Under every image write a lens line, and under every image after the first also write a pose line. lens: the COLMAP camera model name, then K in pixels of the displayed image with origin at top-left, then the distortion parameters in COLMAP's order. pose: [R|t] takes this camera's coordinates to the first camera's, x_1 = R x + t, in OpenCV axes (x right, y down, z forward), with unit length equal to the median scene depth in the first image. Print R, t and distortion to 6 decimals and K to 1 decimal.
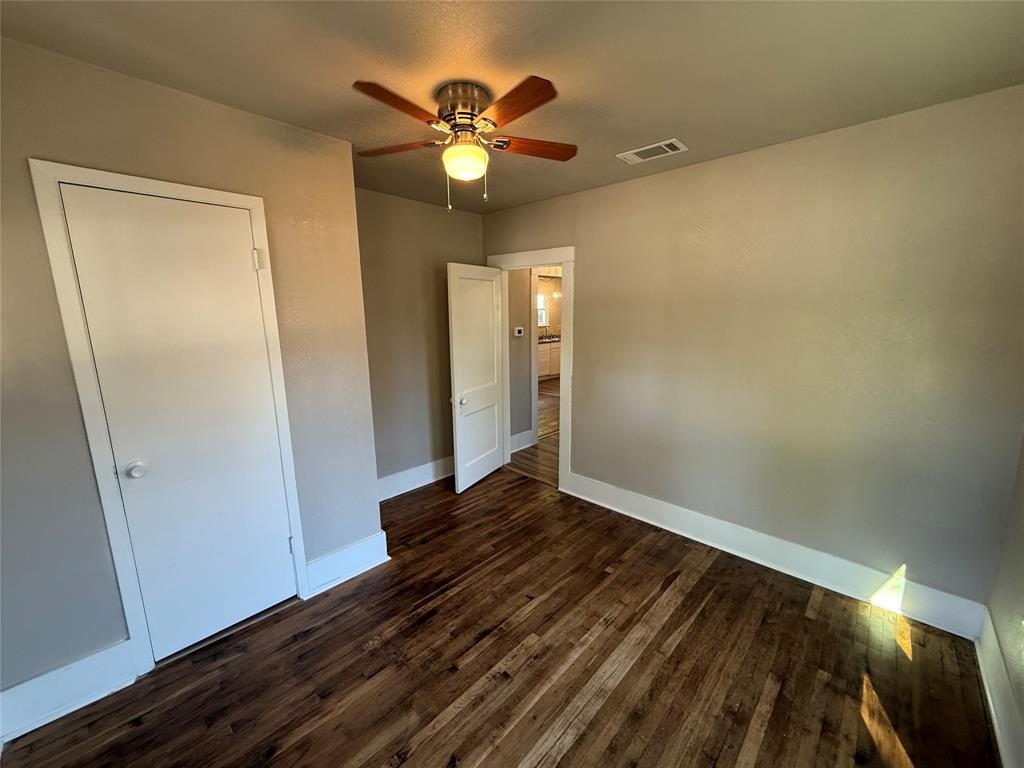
lens RADIAL K [[406.8, 0, 510.3], [0, 406.8, 384.9], [0, 0, 1]] dist [-0.001793, 0.000379]
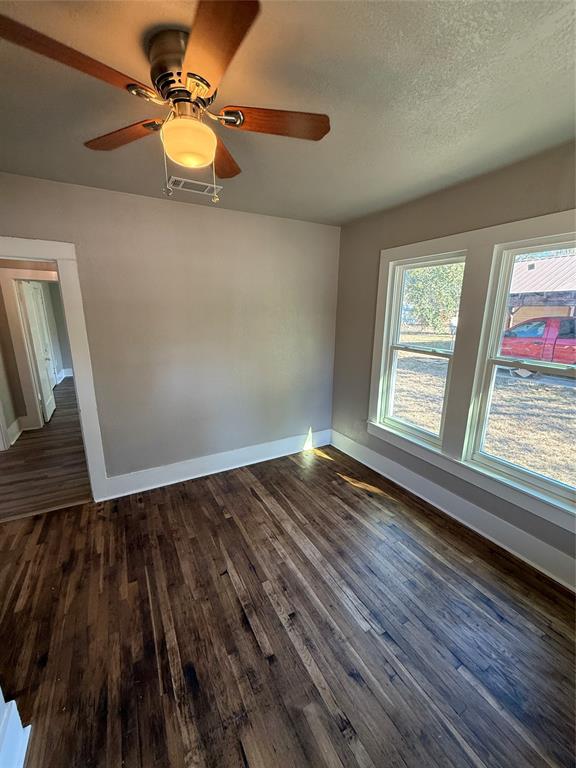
lens RADIAL K [[305.1, 0, 288.0], [0, 305.1, 384.0], [0, 0, 1]] dist [-0.001793, 0.000379]
pose [[0.301514, -0.219835, 0.927772, -0.576854], [0.161912, 0.970729, 0.177394, -0.112523], [-0.939614, 0.096731, 0.328283, 0.507527]]
